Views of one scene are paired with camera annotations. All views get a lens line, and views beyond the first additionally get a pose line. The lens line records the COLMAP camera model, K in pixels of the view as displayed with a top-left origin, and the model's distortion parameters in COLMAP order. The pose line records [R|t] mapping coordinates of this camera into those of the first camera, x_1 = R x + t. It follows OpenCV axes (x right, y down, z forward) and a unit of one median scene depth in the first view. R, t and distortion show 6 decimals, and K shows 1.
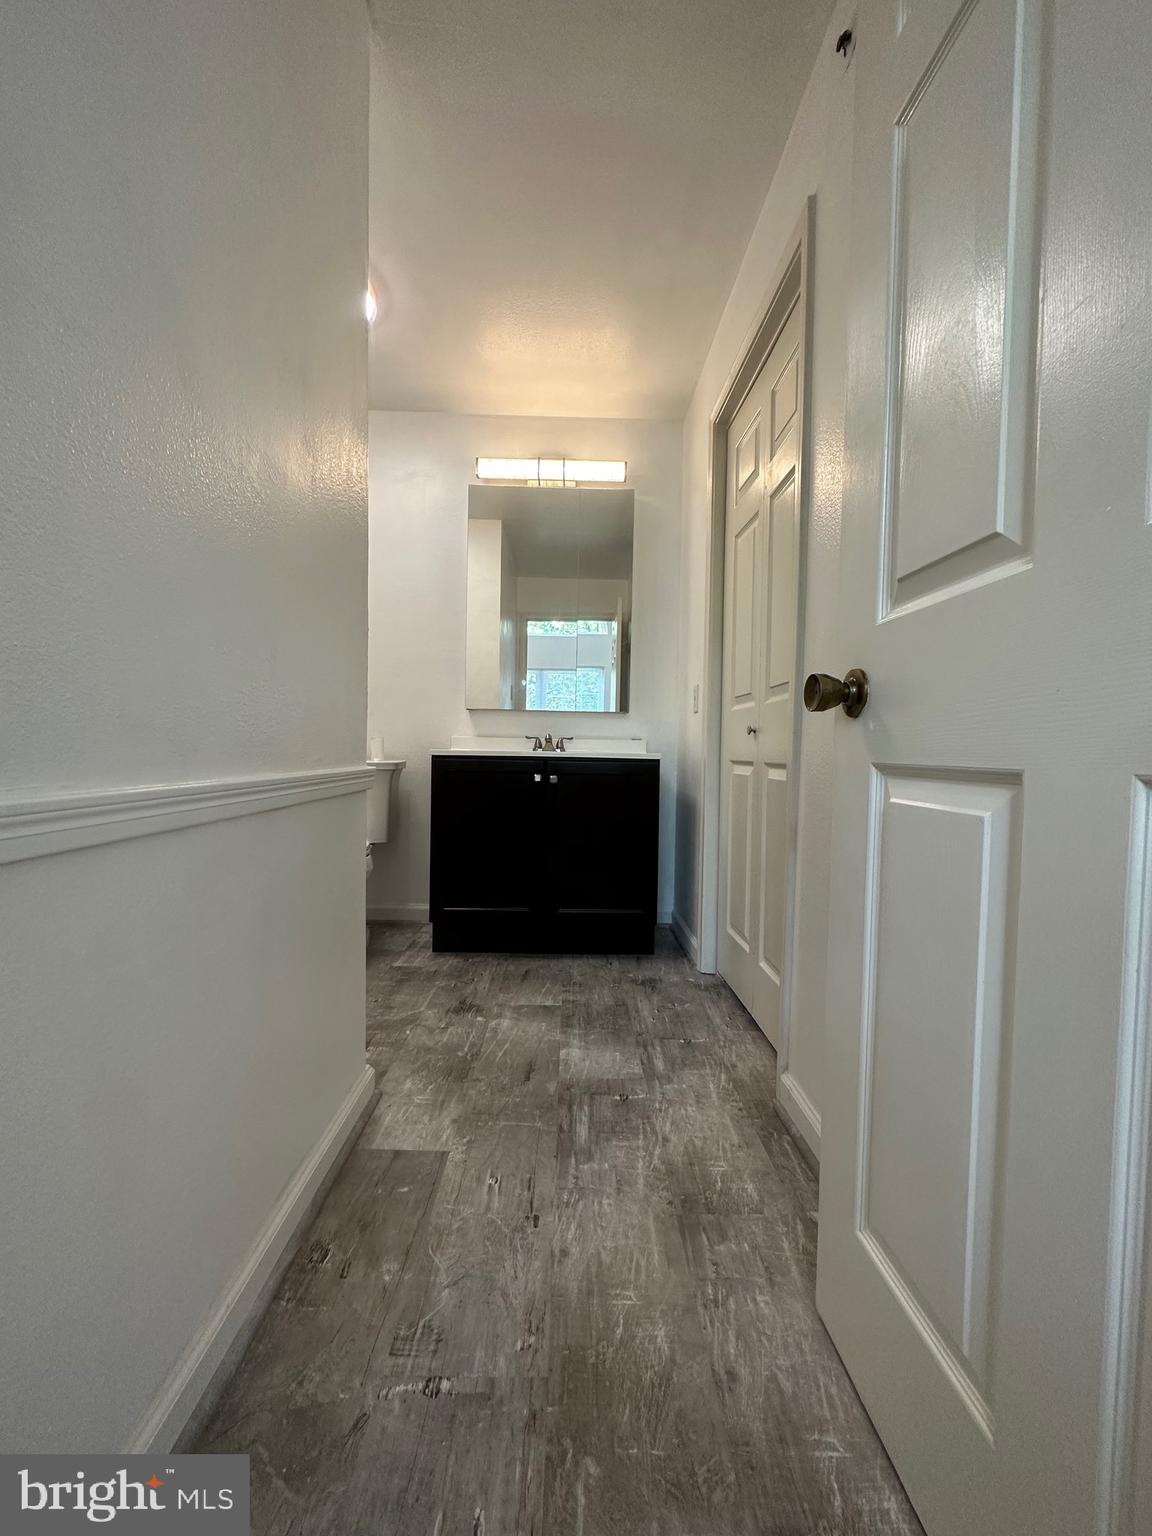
lens RADIAL K [[611.3, 0, 574.3], [0, 611.3, 763.8], [0, 0, 1]] dist [-0.001602, 0.000144]
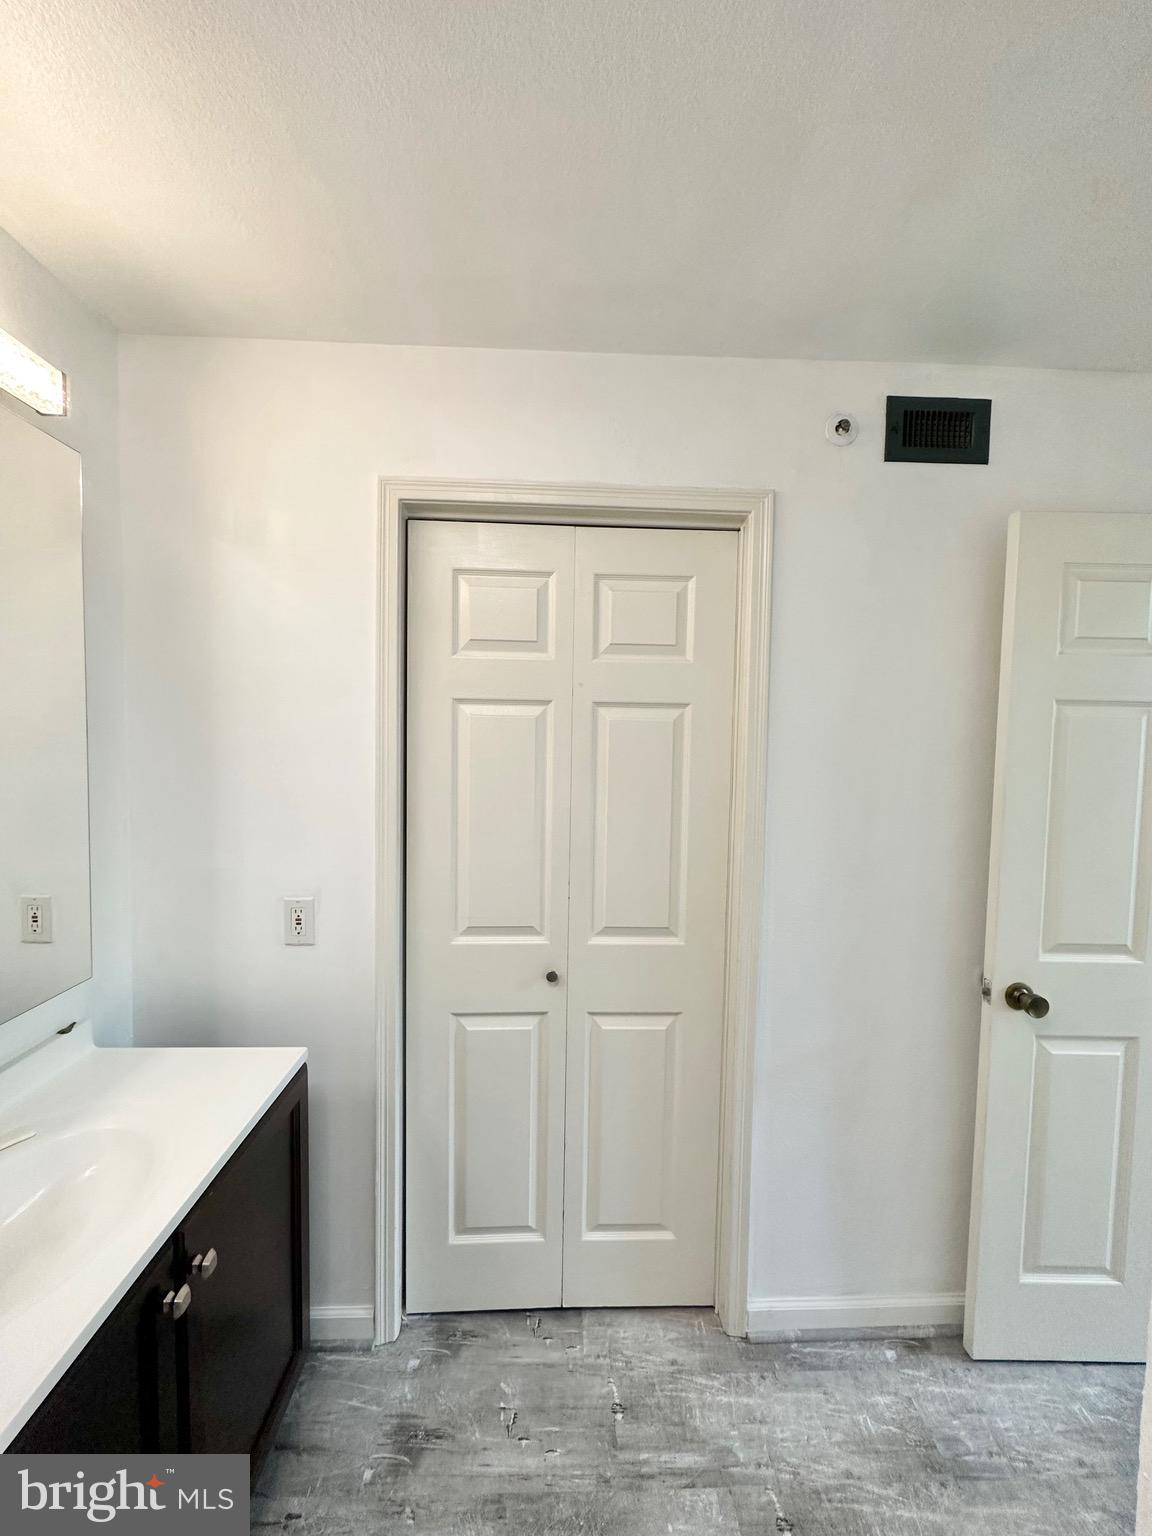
lens RADIAL K [[611.3, 0, 577.4], [0, 611.3, 762.8], [0, 0, 1]] dist [-0.001602, 0.000144]
pose [[-0.016234, -0.059157, 0.998117, -0.646586], [0.010946, 0.998178, 0.059338, -0.493035], [-0.999808, 0.011889, -0.015557, 1.265703]]
